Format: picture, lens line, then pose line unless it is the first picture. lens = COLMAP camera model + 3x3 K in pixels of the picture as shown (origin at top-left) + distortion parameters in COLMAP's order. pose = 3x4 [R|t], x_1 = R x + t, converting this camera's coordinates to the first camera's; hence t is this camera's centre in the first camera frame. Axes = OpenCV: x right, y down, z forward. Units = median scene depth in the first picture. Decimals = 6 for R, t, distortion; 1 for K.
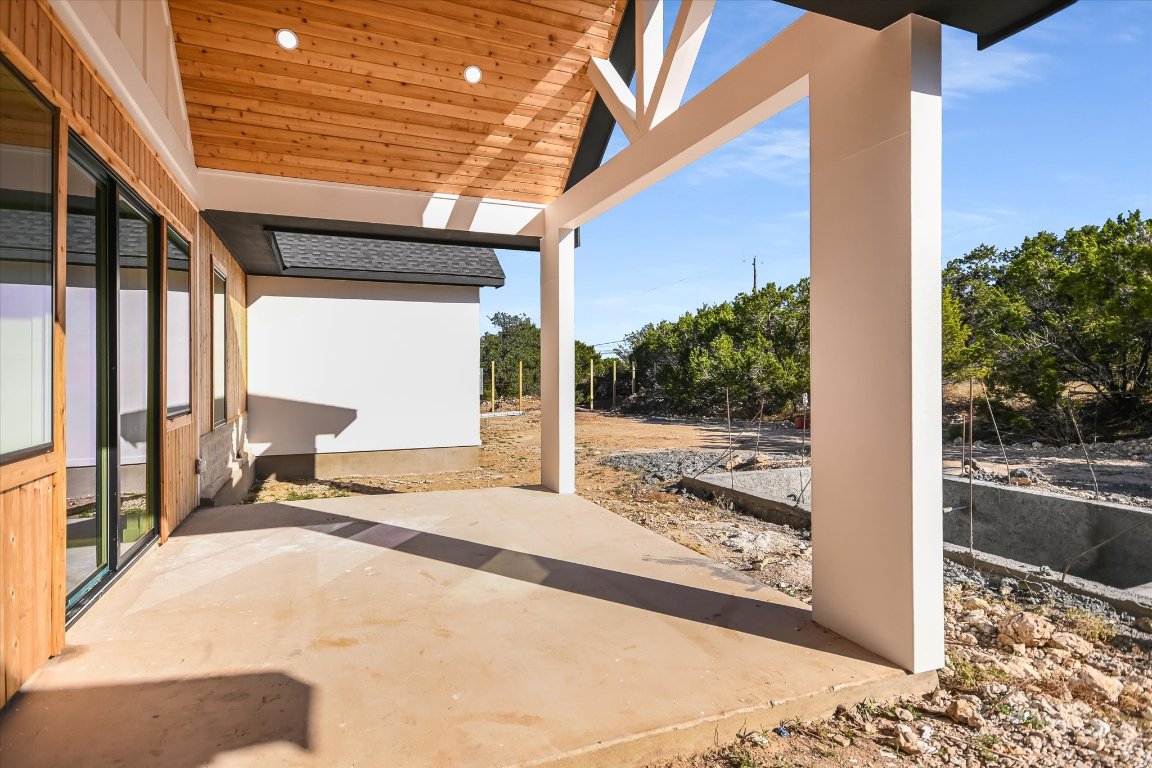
lens RADIAL K [[607.6, 0, 576.9], [0, 607.6, 377.4], [0, 0, 1]] dist [0.001529, -0.000436]
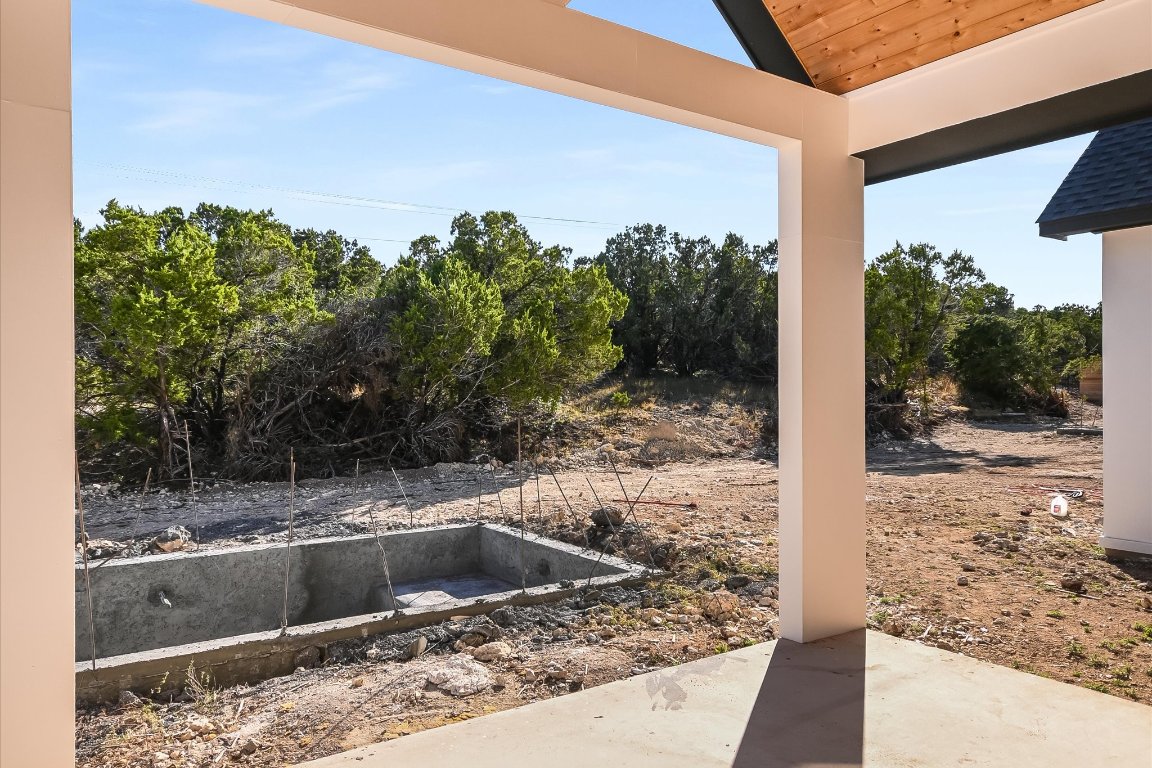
lens RADIAL K [[820.1, 0, 577.2], [0, 820.1, 388.1], [0, 0, 1]] dist [-0.008614, 0.008305]
pose [[-0.209646, 0.001869, 0.977776, -0.510774], [0.010017, 0.999950, 0.000236, -0.033150], [-0.977726, 0.009844, -0.209654, 0.898386]]
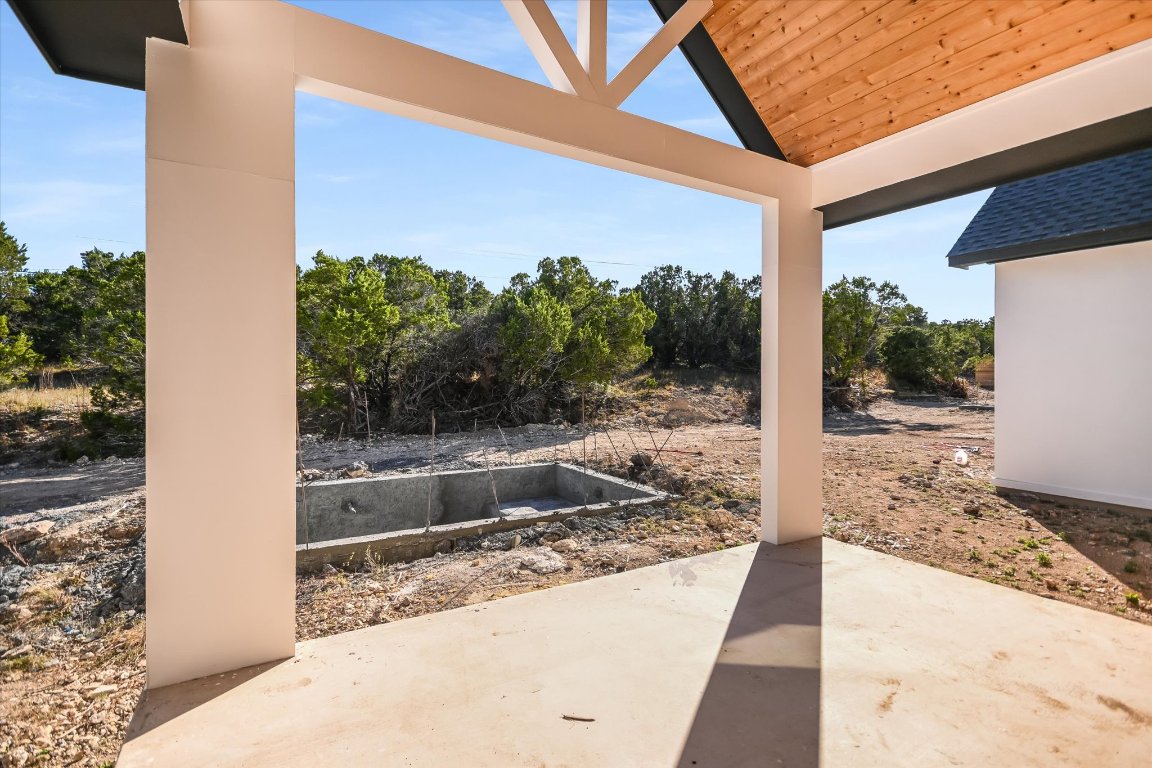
lens RADIAL K [[550.1, 0, 581.4], [0, 550.1, 378.5], [0, 0, 1]] dist [-0.004403, -0.000306]
pose [[-0.139439, -0.002052, 0.990229, -0.506238], [0.004755, 0.999985, 0.002741, -0.021729], [-0.990219, 0.005091, -0.139427, 0.900235]]
